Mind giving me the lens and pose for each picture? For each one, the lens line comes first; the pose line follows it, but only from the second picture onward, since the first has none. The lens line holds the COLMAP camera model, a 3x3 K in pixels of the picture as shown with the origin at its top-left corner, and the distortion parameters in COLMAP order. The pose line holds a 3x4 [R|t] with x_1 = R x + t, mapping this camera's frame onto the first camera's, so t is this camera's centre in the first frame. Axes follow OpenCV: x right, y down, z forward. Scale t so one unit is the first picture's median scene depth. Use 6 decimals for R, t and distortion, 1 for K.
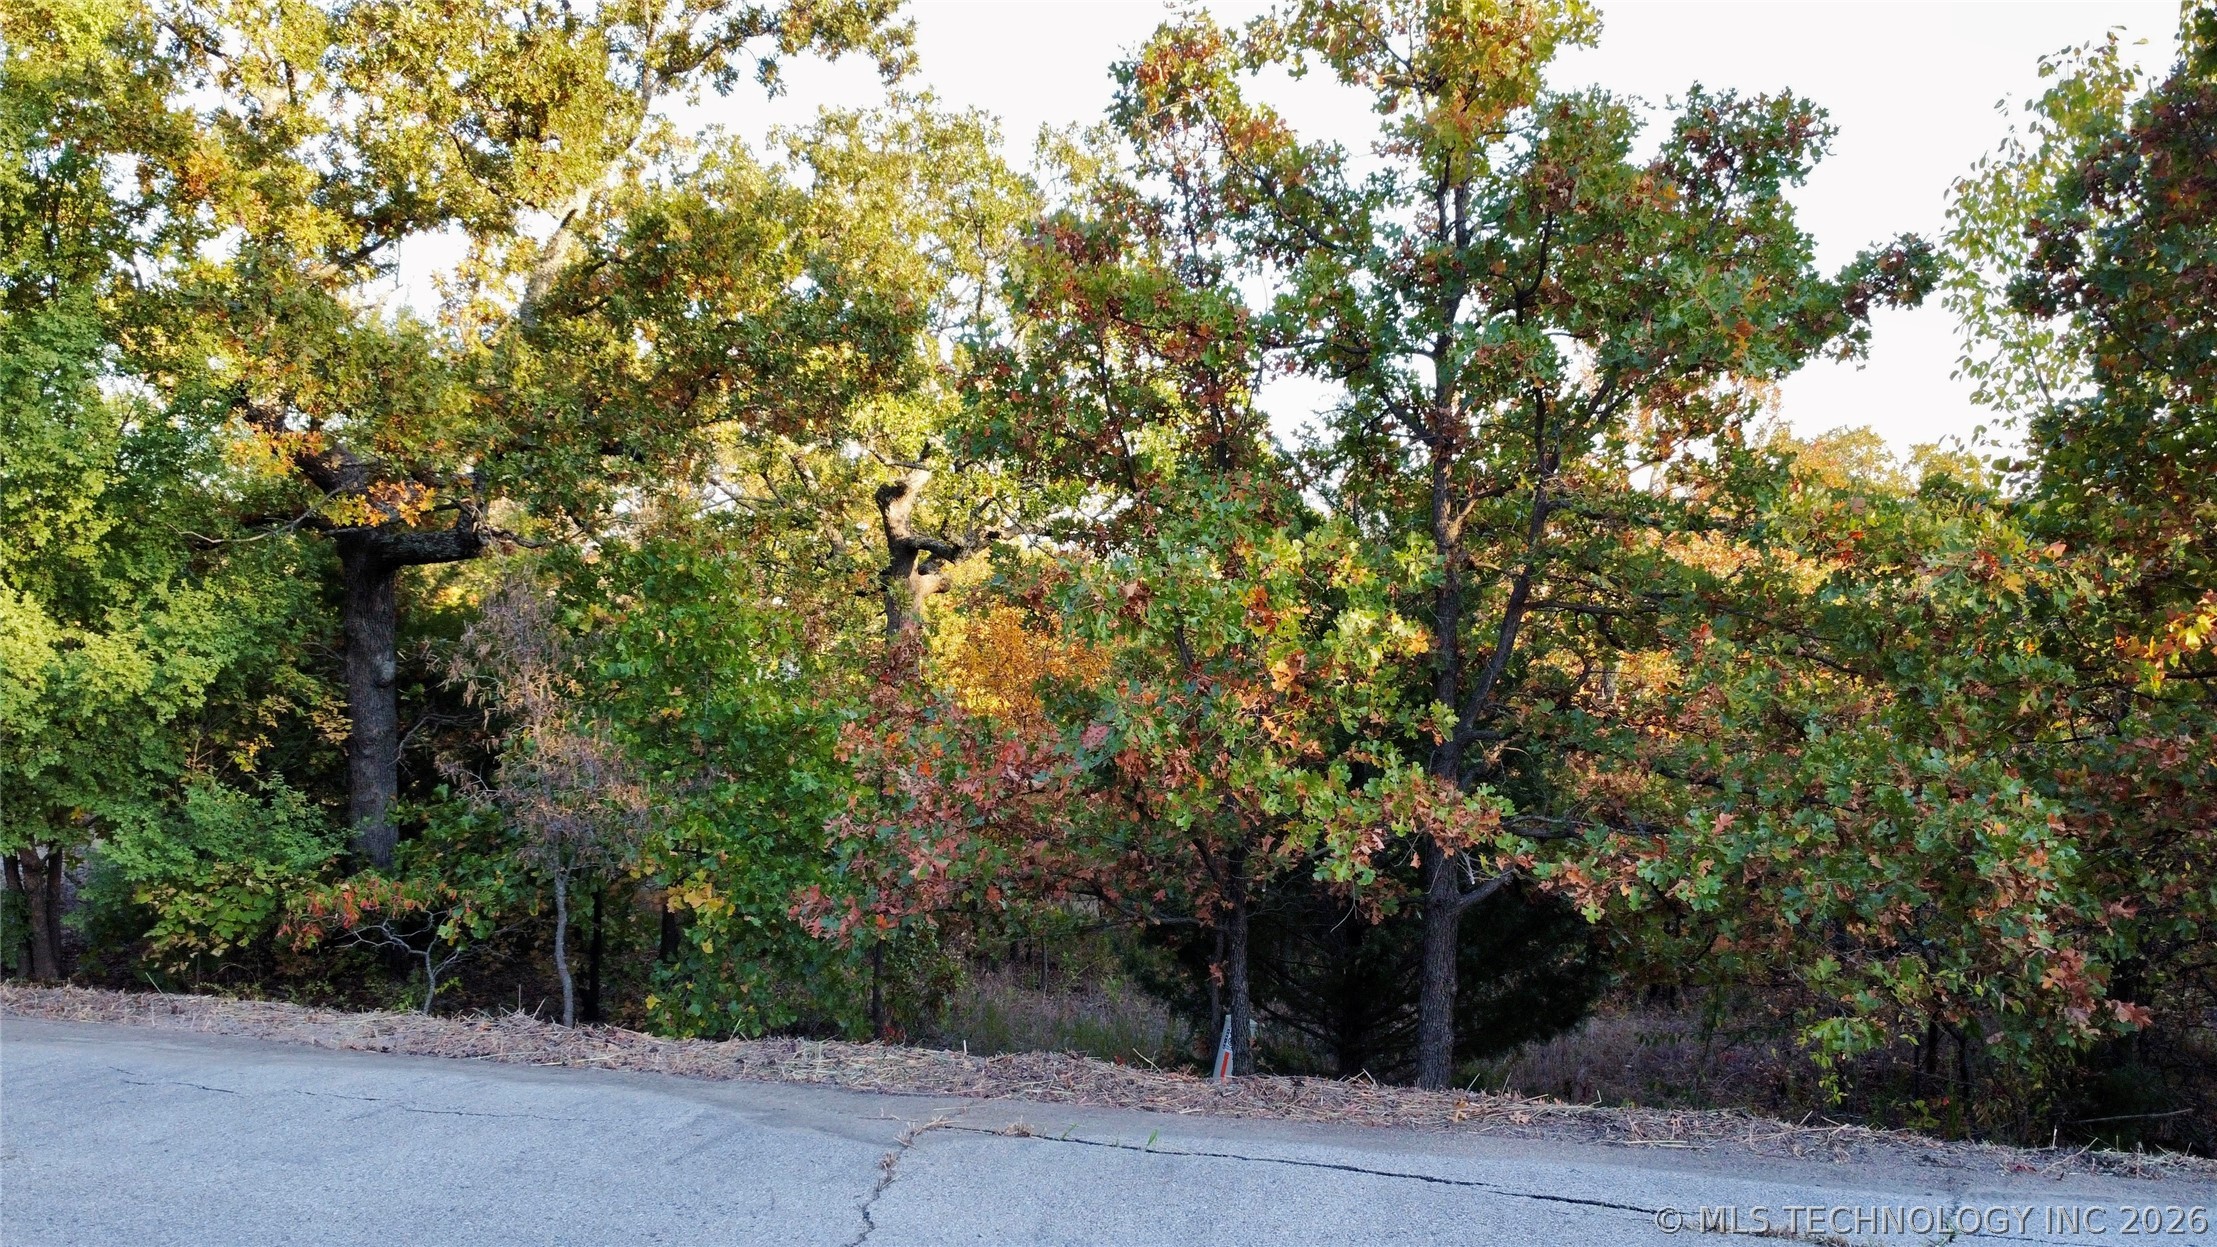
lens RADIAL K [[1594.1, 0, 1099.7], [0, 1594.1, 623.8], [0, 0, 1]] dist [-0.003095, -0.002107]
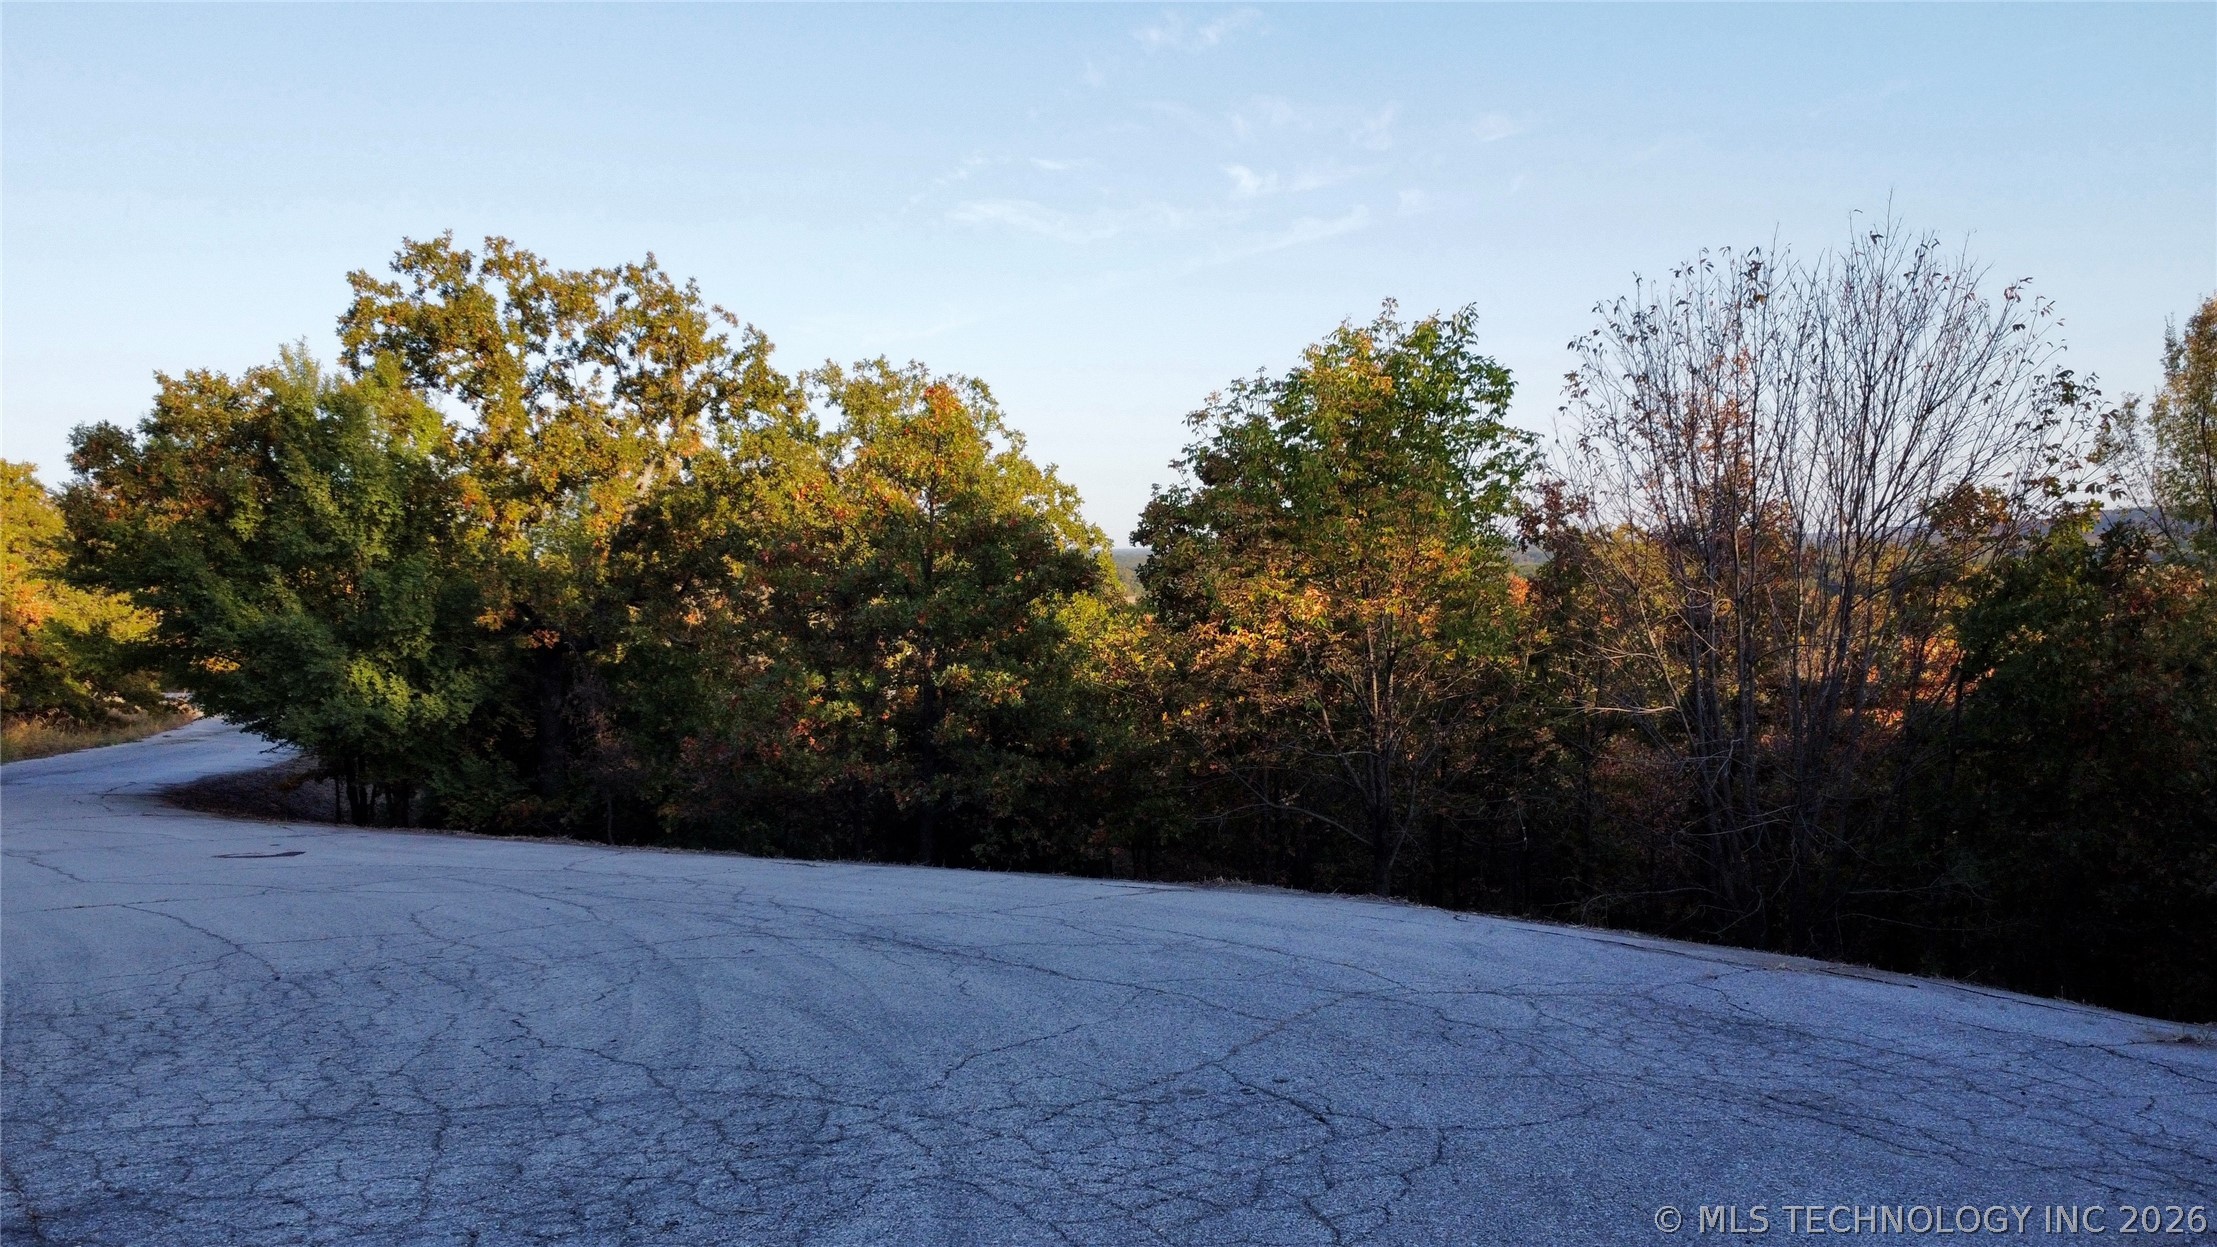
lens RADIAL K [[1594.1, 0, 1109.4], [0, 1594.1, 617.6], [0, 0, 1]] dist [-0.003095, -0.002107]
pose [[0.988808, 0.006386, -0.149058, 0.772578], [-0.006708, 0.999976, -0.001654, -0.113448], [0.149044, 0.002635, 0.988827, -1.266506]]
